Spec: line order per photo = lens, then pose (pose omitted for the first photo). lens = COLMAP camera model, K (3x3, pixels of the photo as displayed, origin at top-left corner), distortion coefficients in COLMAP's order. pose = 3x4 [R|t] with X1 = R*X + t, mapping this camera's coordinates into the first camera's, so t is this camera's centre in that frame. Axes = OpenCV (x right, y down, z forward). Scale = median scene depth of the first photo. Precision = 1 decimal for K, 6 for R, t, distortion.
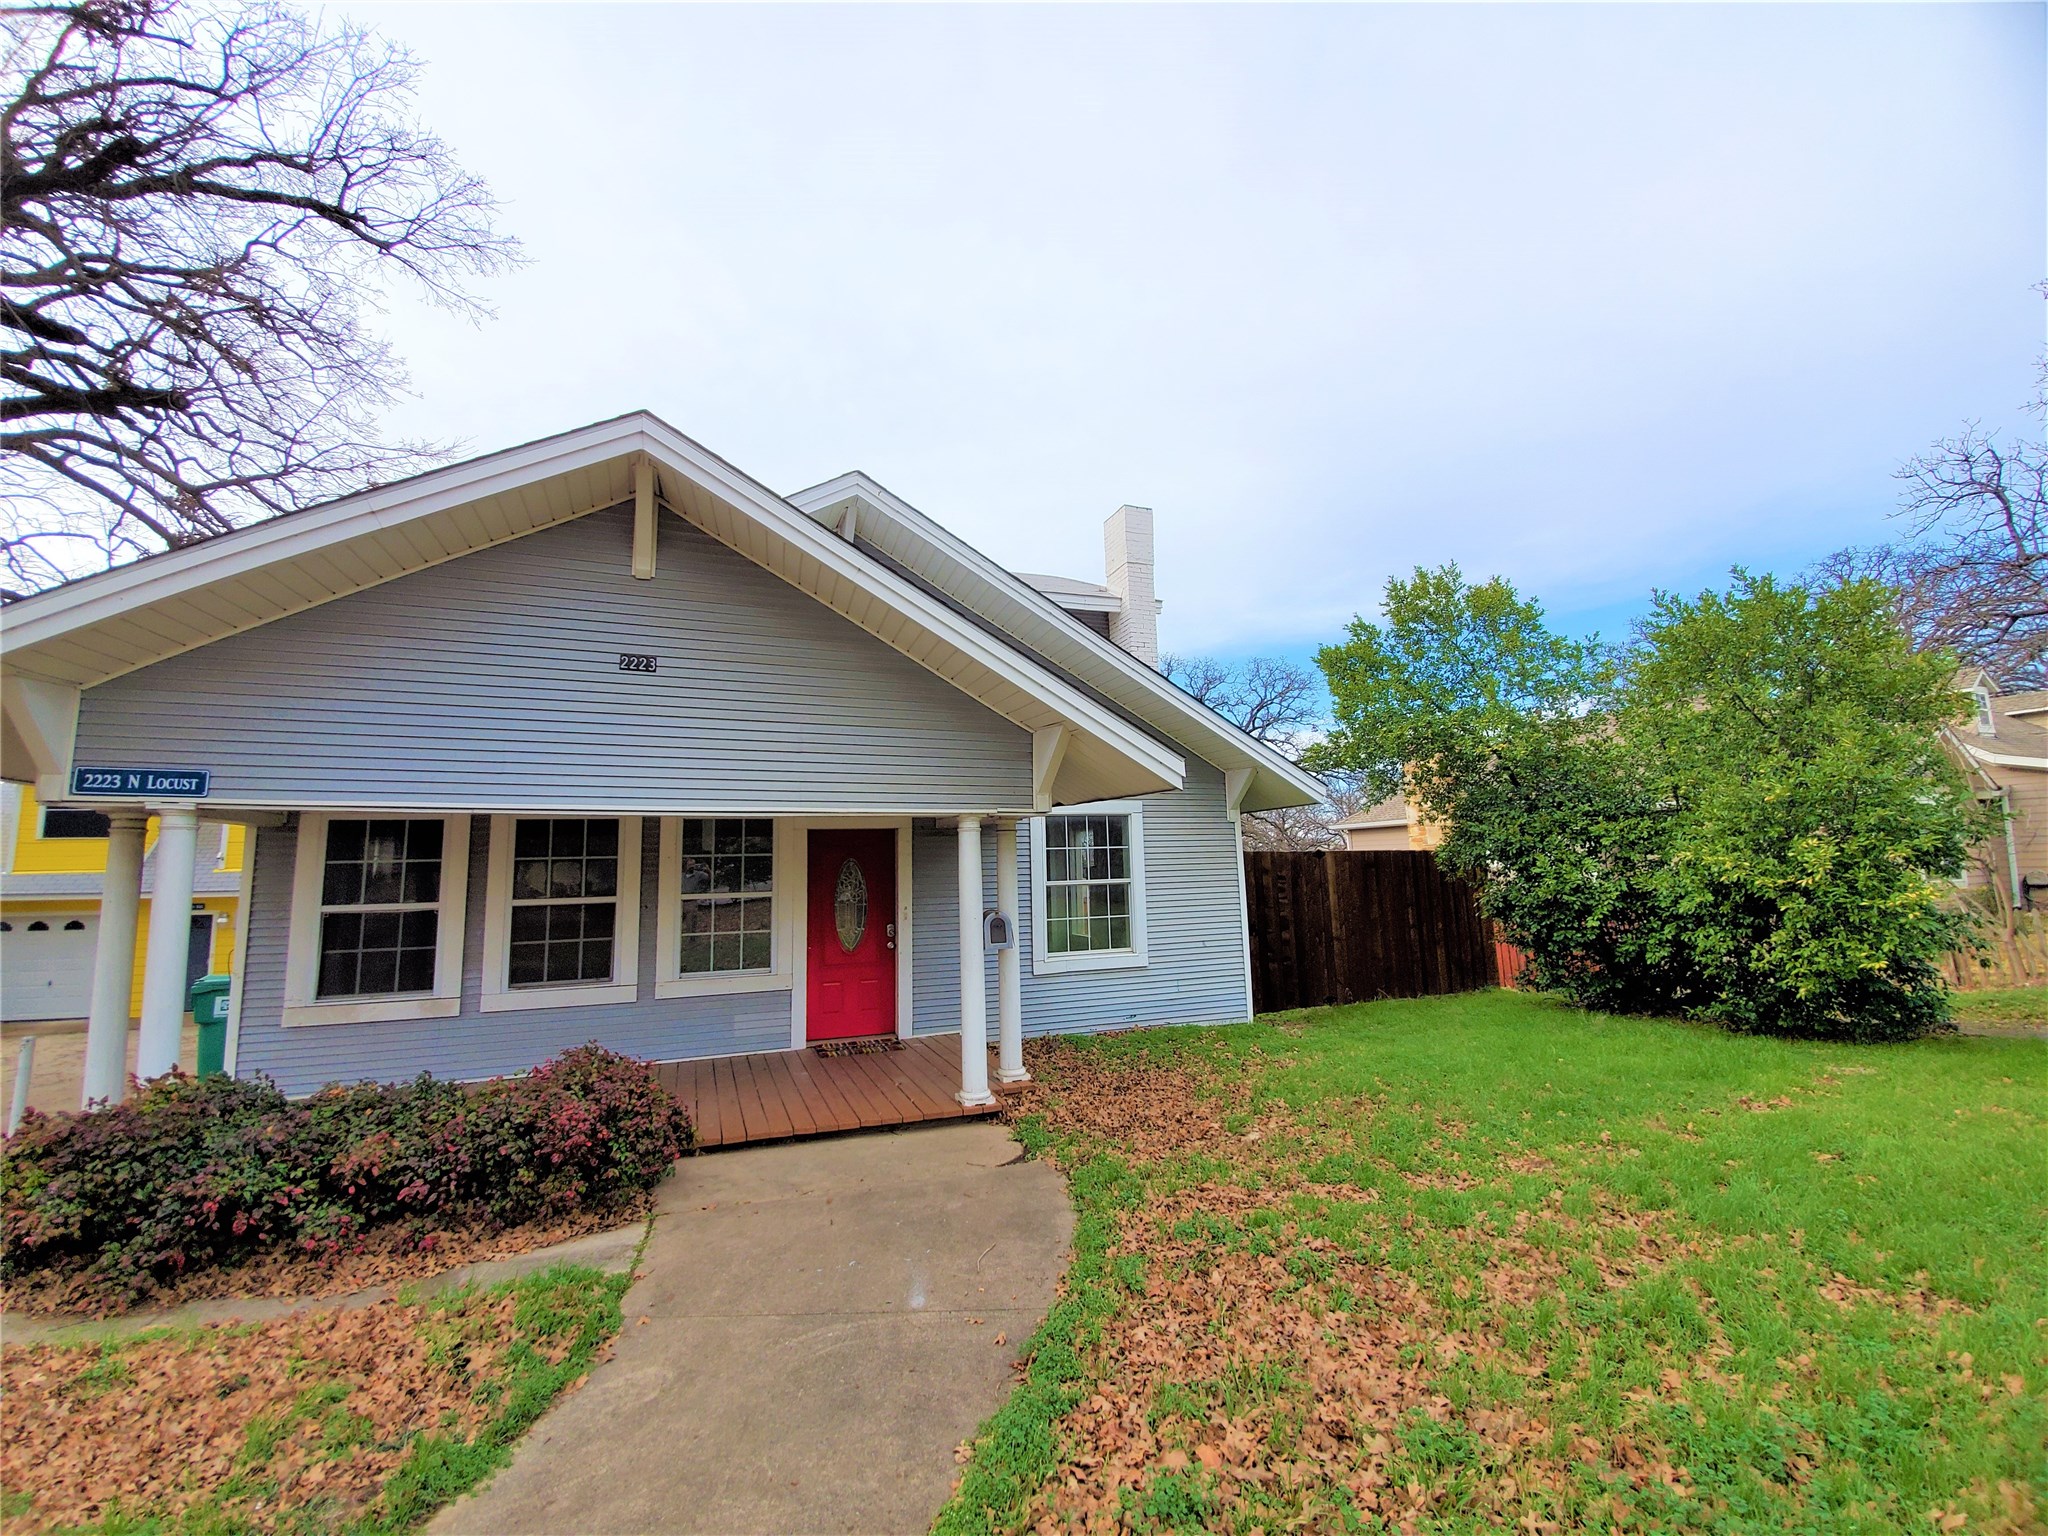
lens RADIAL K [[810.9, 0, 1002.7], [0, 810.9, 758.3], [0, 0, 1]] dist [0.001174, -0.011856]
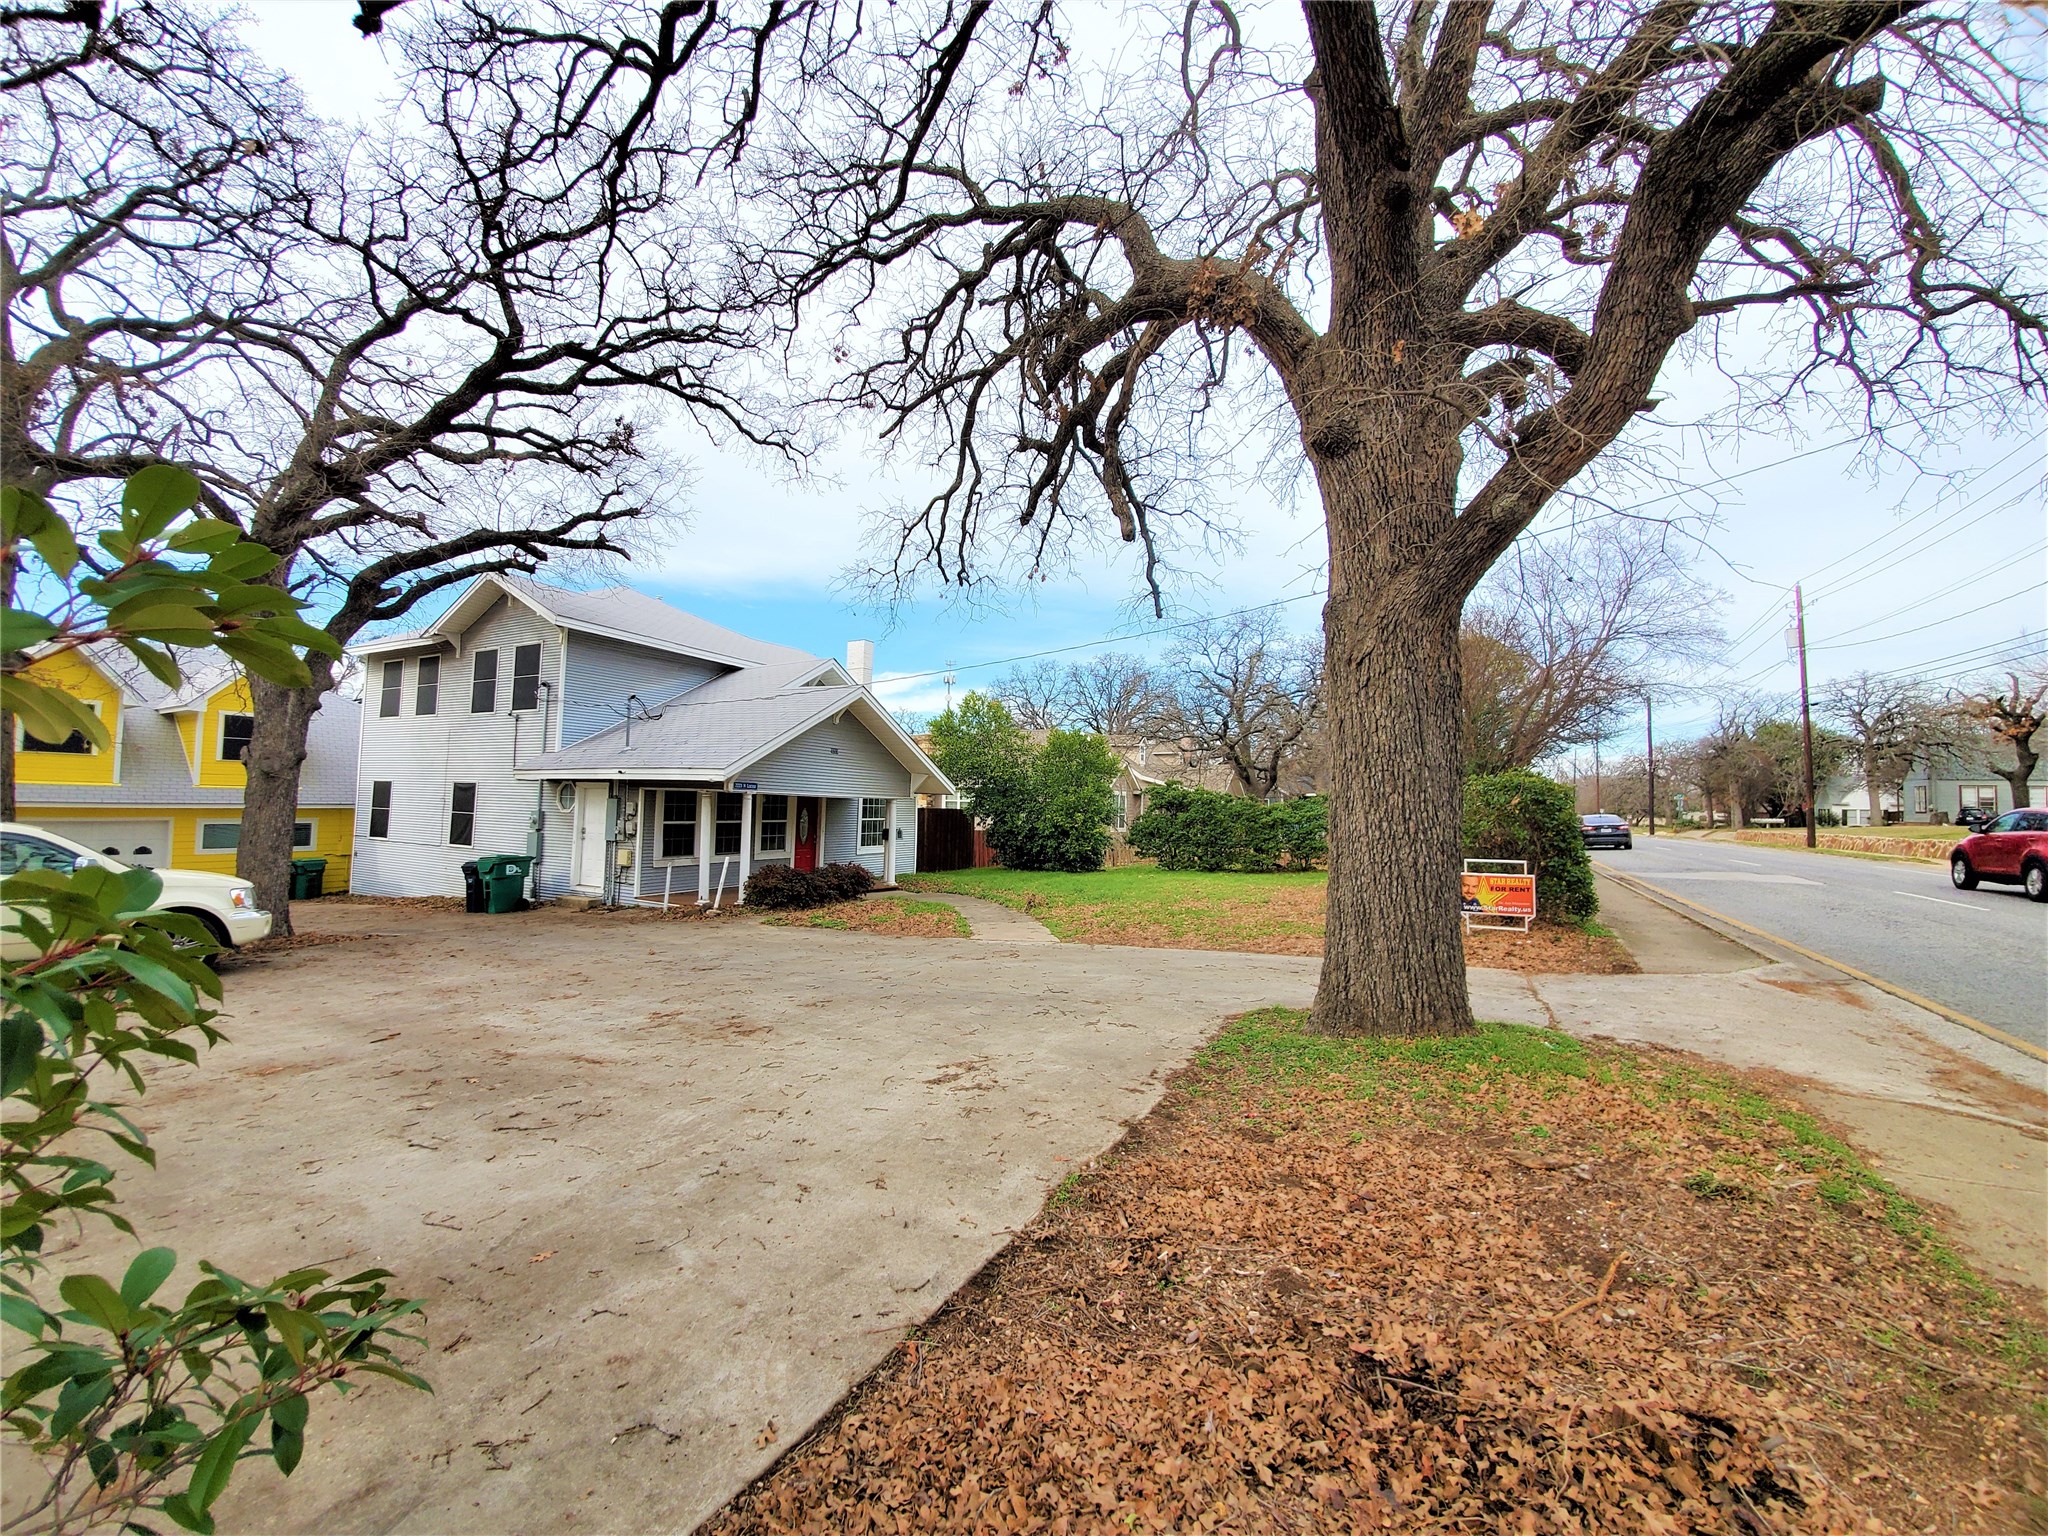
lens RADIAL K [[810.9, 0, 1002.7], [0, 810.9, 758.3], [0, 0, 1]] dist [0.001174, -0.011856]
pose [[0.762486, 0.075544, 0.642580, -1.418850], [-0.126617, 0.991379, 0.033693, -0.198405], [-0.634495, -0.107052, 0.765478, -1.358217]]
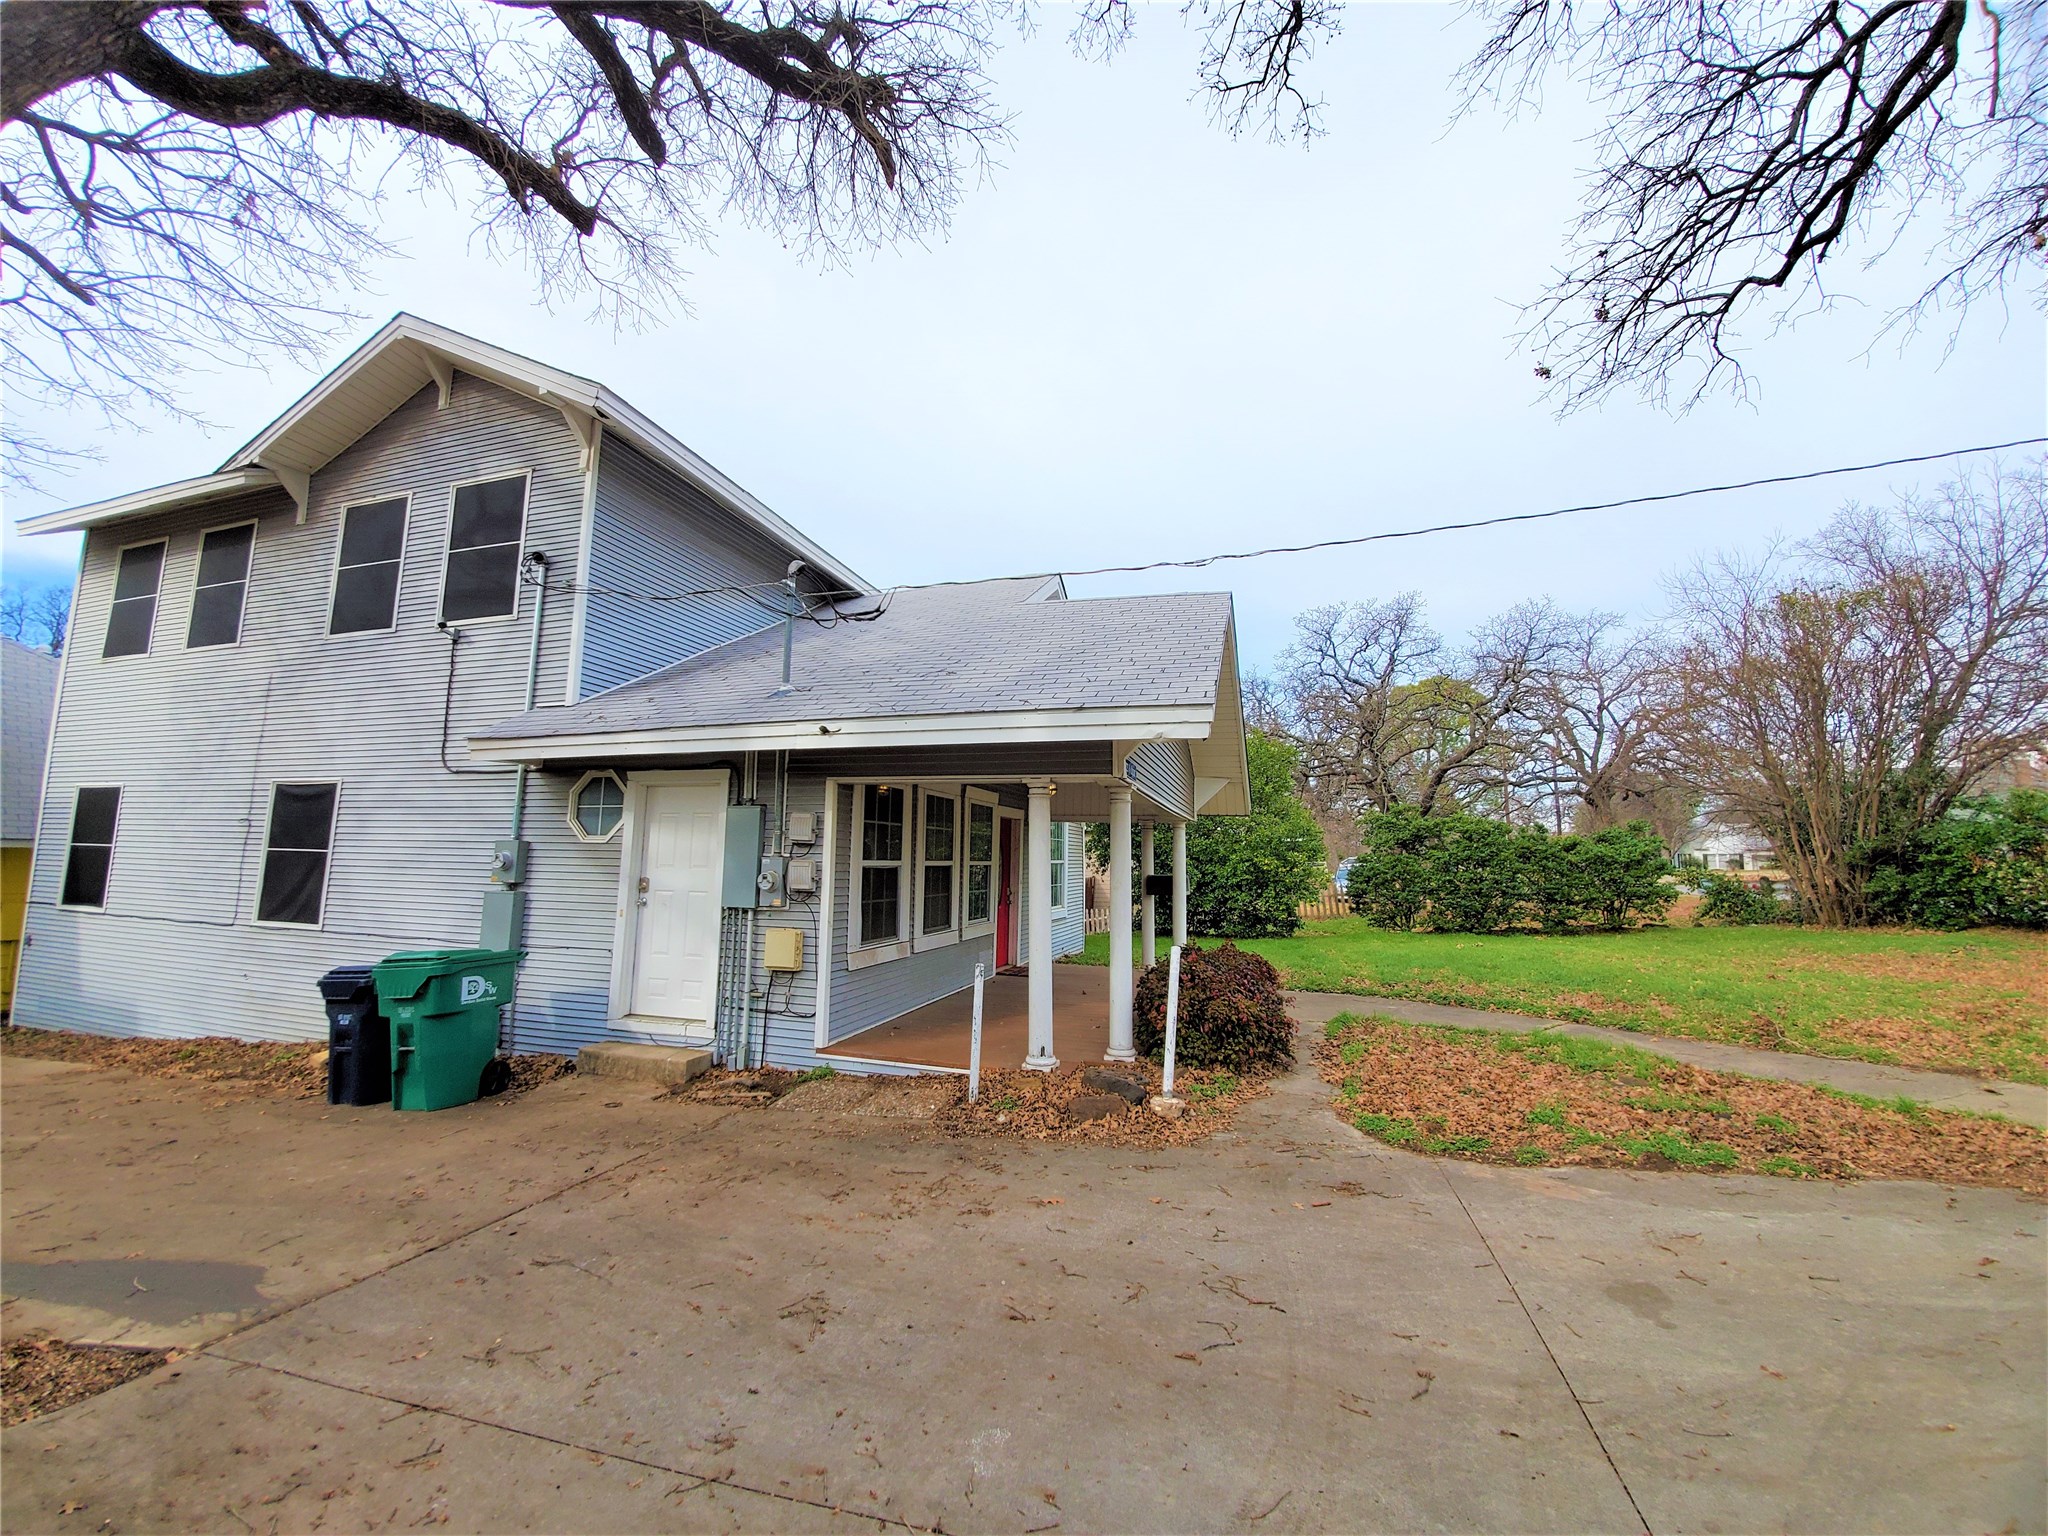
lens RADIAL K [[810.9, 0, 1002.7], [0, 810.9, 758.3], [0, 0, 1]] dist [0.001174, -0.011856]
pose [[0.625691, 0.128398, 0.769431, -1.337596], [-0.134195, 0.989373, -0.055975, 0.068992], [-0.768441, -0.068231, 0.636273, 0.134718]]
